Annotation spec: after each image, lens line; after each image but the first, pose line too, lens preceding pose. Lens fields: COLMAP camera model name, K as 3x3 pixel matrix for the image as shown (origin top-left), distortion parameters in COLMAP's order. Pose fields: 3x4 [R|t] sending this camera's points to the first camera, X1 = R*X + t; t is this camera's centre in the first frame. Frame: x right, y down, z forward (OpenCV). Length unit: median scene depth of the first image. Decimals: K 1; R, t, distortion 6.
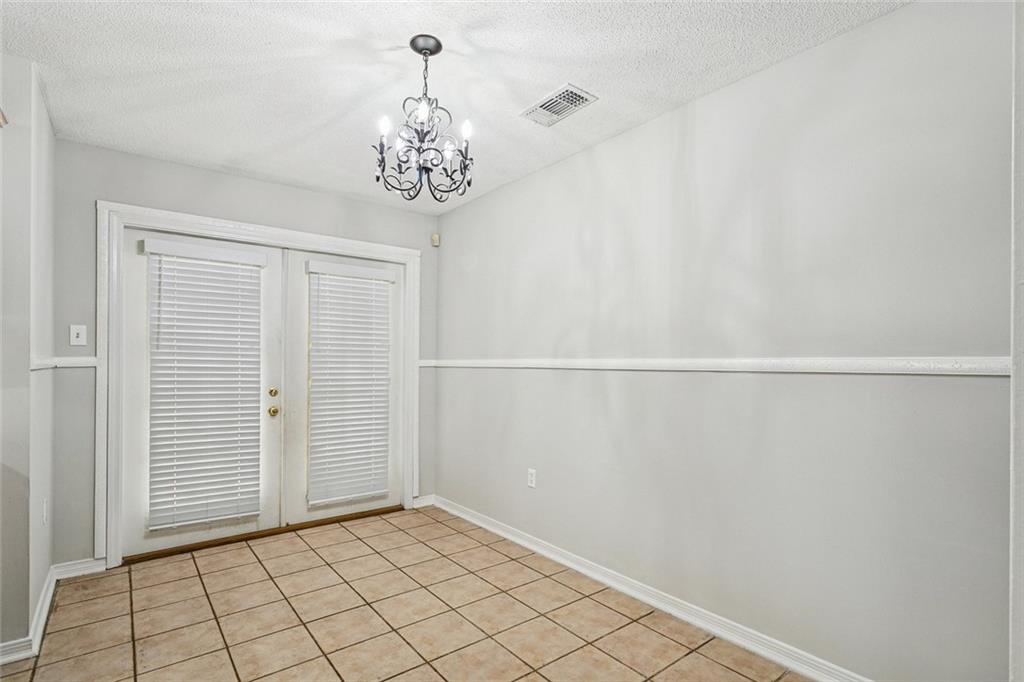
lens RADIAL K [[496.4, 0, 514.3], [0, 496.4, 364.7], [0, 0, 1]] dist [0.002534, -0.000238]
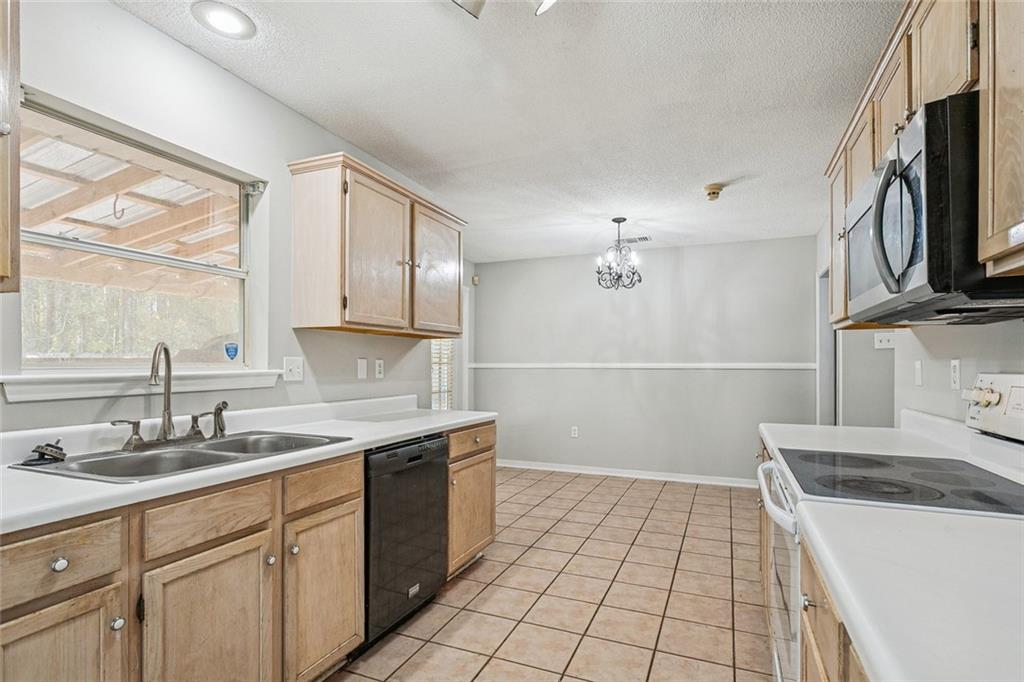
lens RADIAL K [[496.4, 0, 512.4], [0, 496.4, 366.4], [0, 0, 1]] dist [0.002534, -0.000238]
pose [[0.880432, -0.004519, 0.474151, -1.090919], [0.004086, 0.999990, 0.001943, -0.005073], [-0.474155, 0.000227, 0.880441, -0.470780]]
